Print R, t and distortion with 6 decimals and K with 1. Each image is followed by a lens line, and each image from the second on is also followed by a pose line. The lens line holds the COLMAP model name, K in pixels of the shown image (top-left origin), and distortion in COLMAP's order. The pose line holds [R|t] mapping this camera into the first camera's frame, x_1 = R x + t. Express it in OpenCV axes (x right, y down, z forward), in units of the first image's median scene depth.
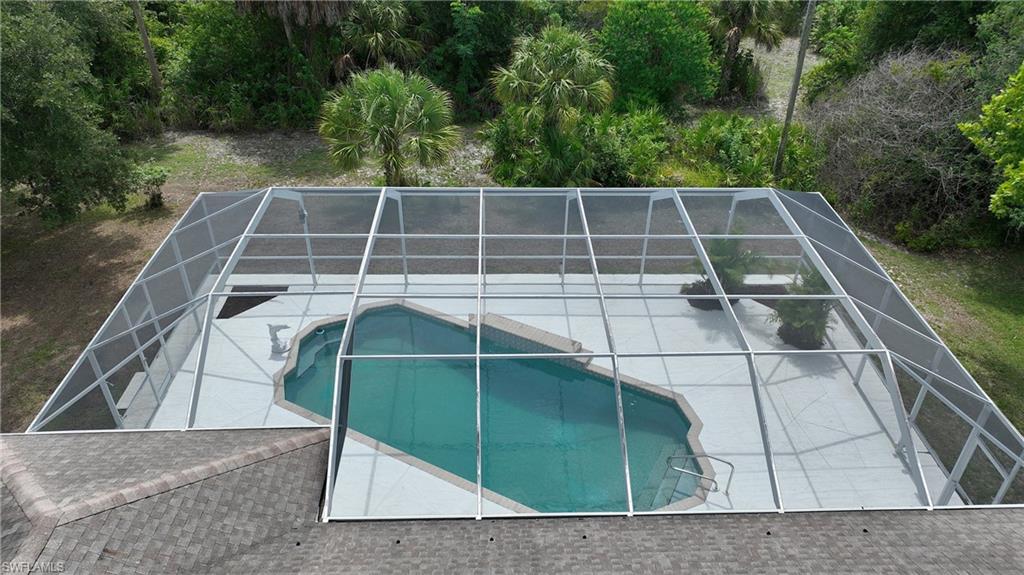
lens RADIAL K [[734.3, 0, 511.0], [0, 734.3, 286.7], [0, 0, 1]] dist [0.012841, 0.000386]
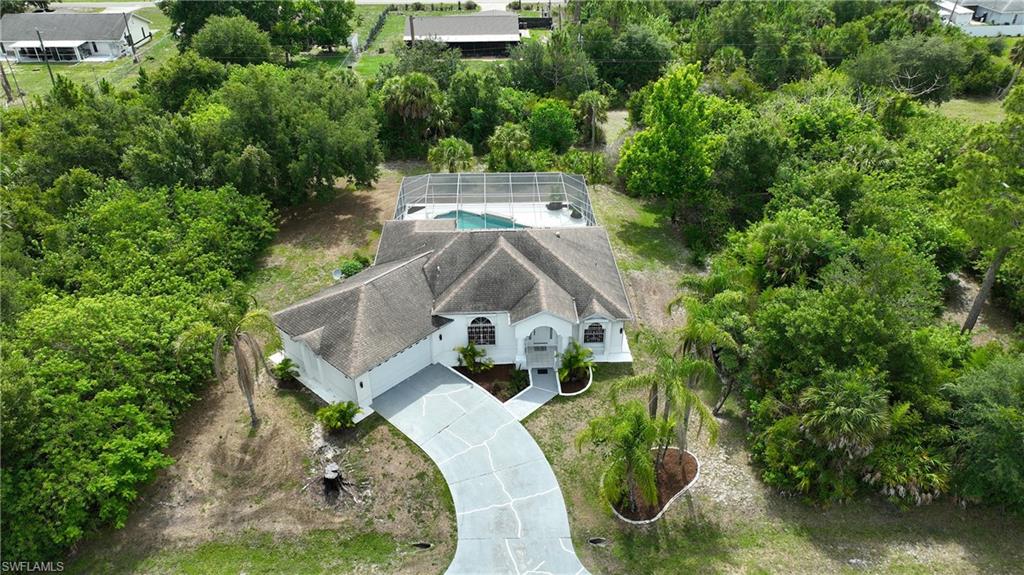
lens RADIAL K [[734.3, 0, 514.6], [0, 734.3, 289.1], [0, 0, 1]] dist [0.012841, 0.000386]
pose [[0.999825, -0.017854, 0.005522, 0.054326], [0.018054, 0.999088, -0.038688, 0.412915], [-0.004827, 0.038781, 0.999236, -1.851022]]
